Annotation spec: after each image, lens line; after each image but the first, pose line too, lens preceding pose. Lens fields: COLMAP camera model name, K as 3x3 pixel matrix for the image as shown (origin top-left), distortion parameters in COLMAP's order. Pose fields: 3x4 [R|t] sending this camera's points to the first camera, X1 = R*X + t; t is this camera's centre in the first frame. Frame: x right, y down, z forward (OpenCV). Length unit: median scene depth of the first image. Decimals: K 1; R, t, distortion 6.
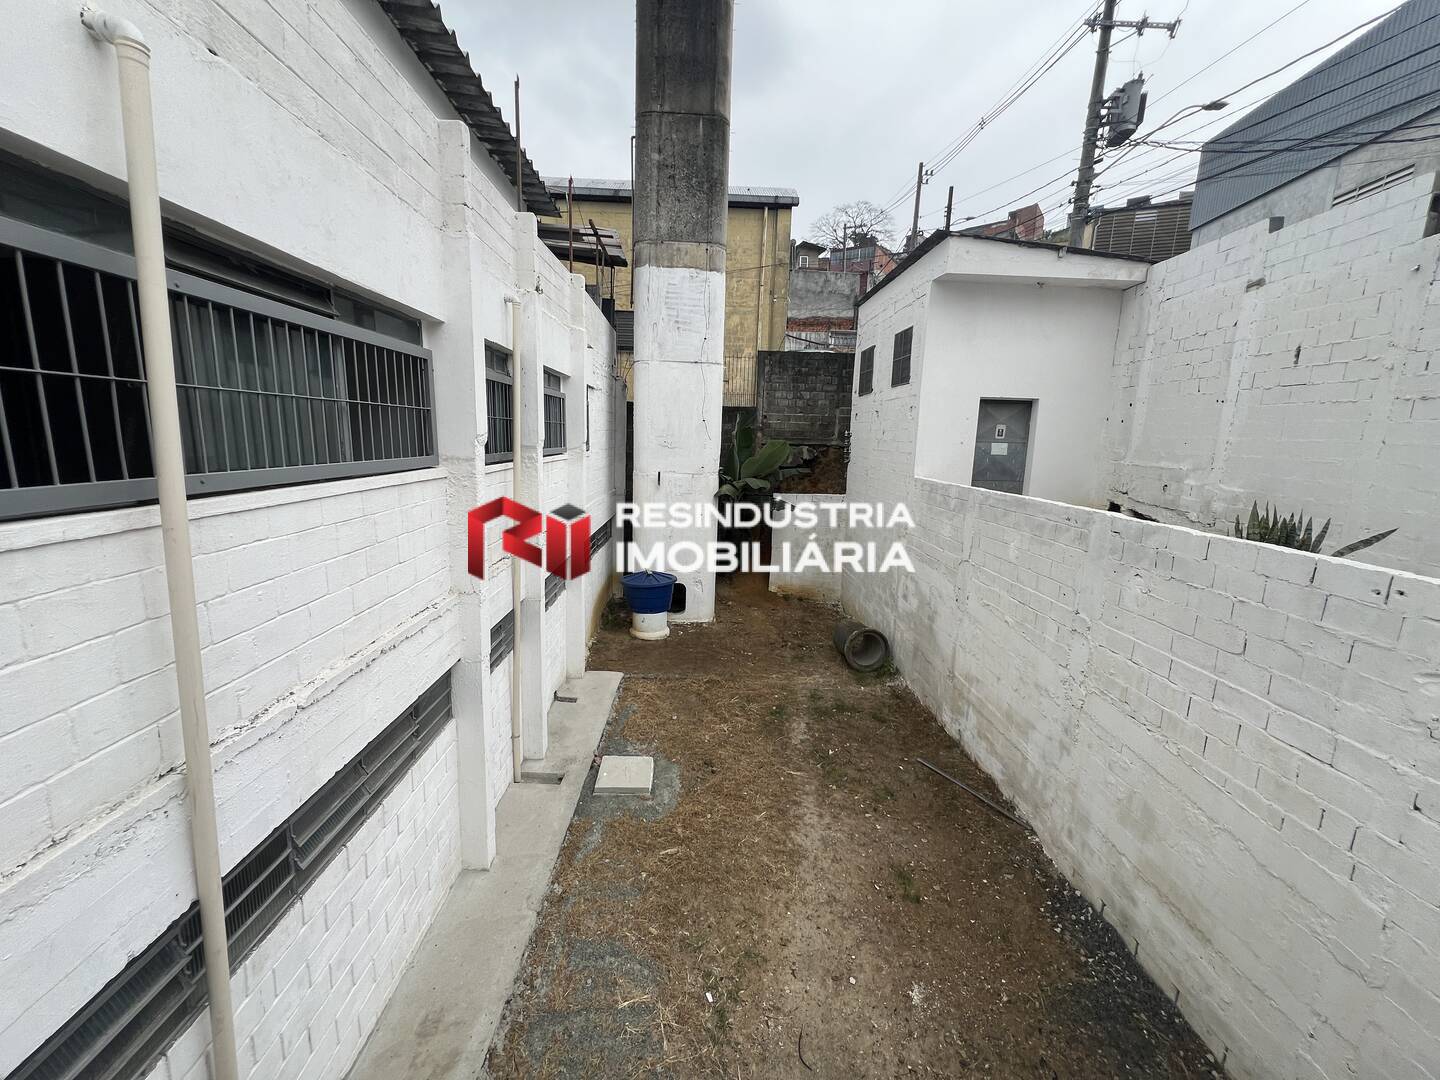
lens RADIAL K [[578.2, 0, 717.5], [0, 578.2, 536.7], [0, 0, 1]] dist [0.000035, 0.000027]
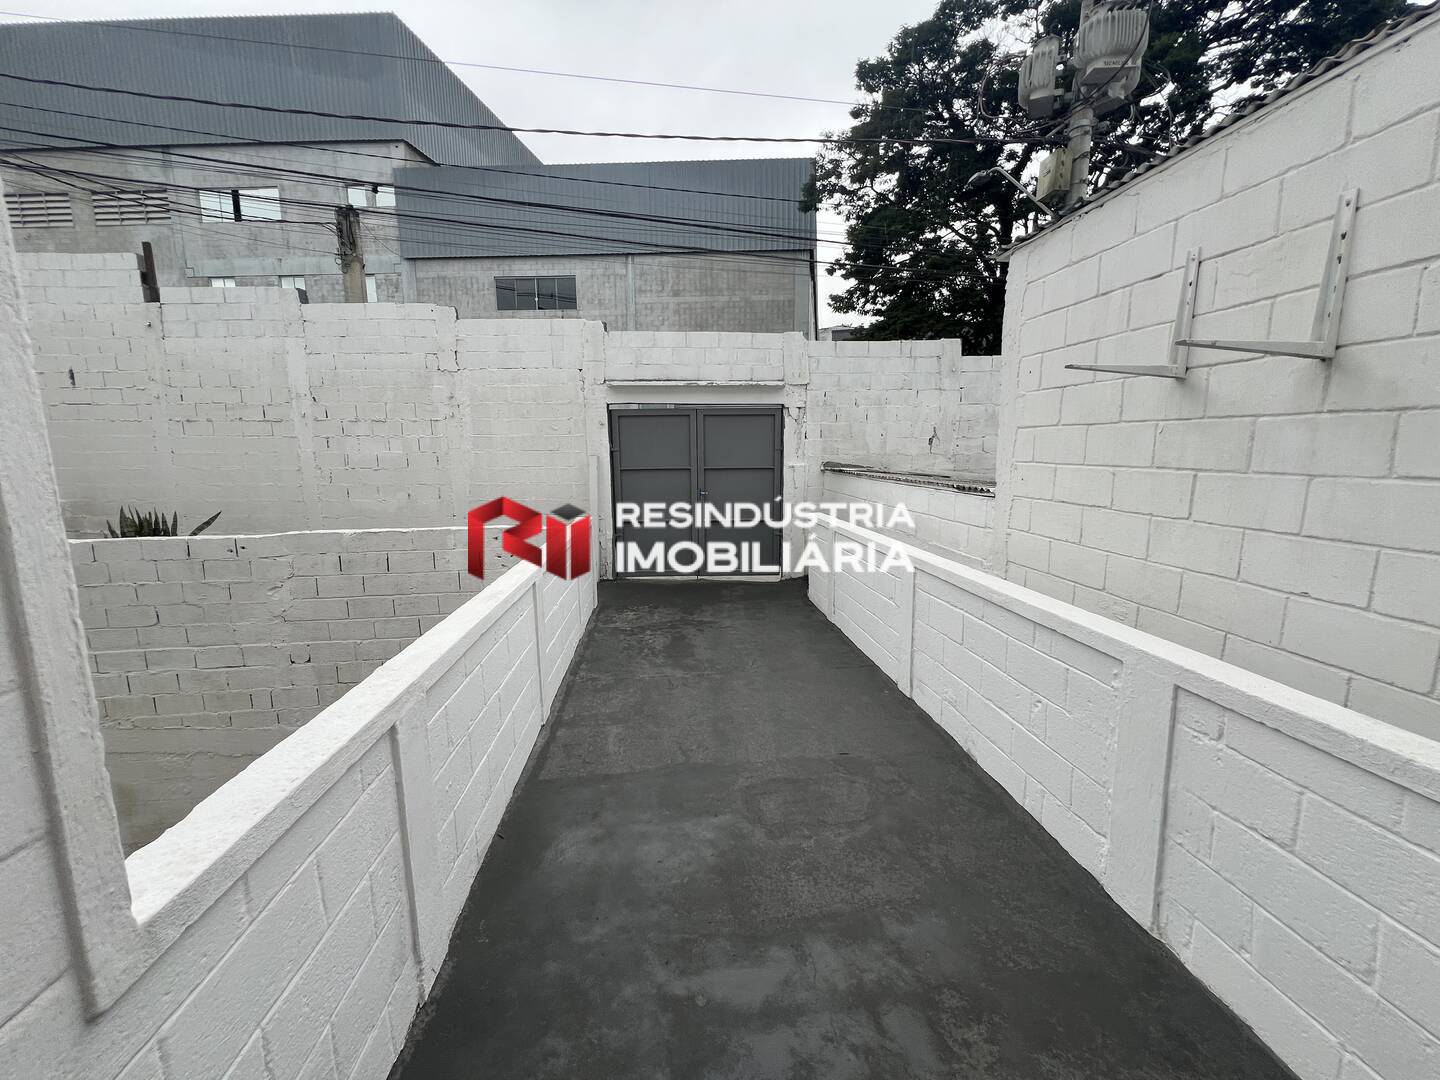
lens RADIAL K [[578.2, 0, 717.5], [0, 578.2, 536.7], [0, 0, 1]] dist [0.000035, 0.000027]
pose [[-0.073833, -0.185811, 0.979808, -0.407597], [0.184741, 0.962936, 0.196533, -0.005939], [-0.980010, 0.195521, -0.036769, -0.211216]]
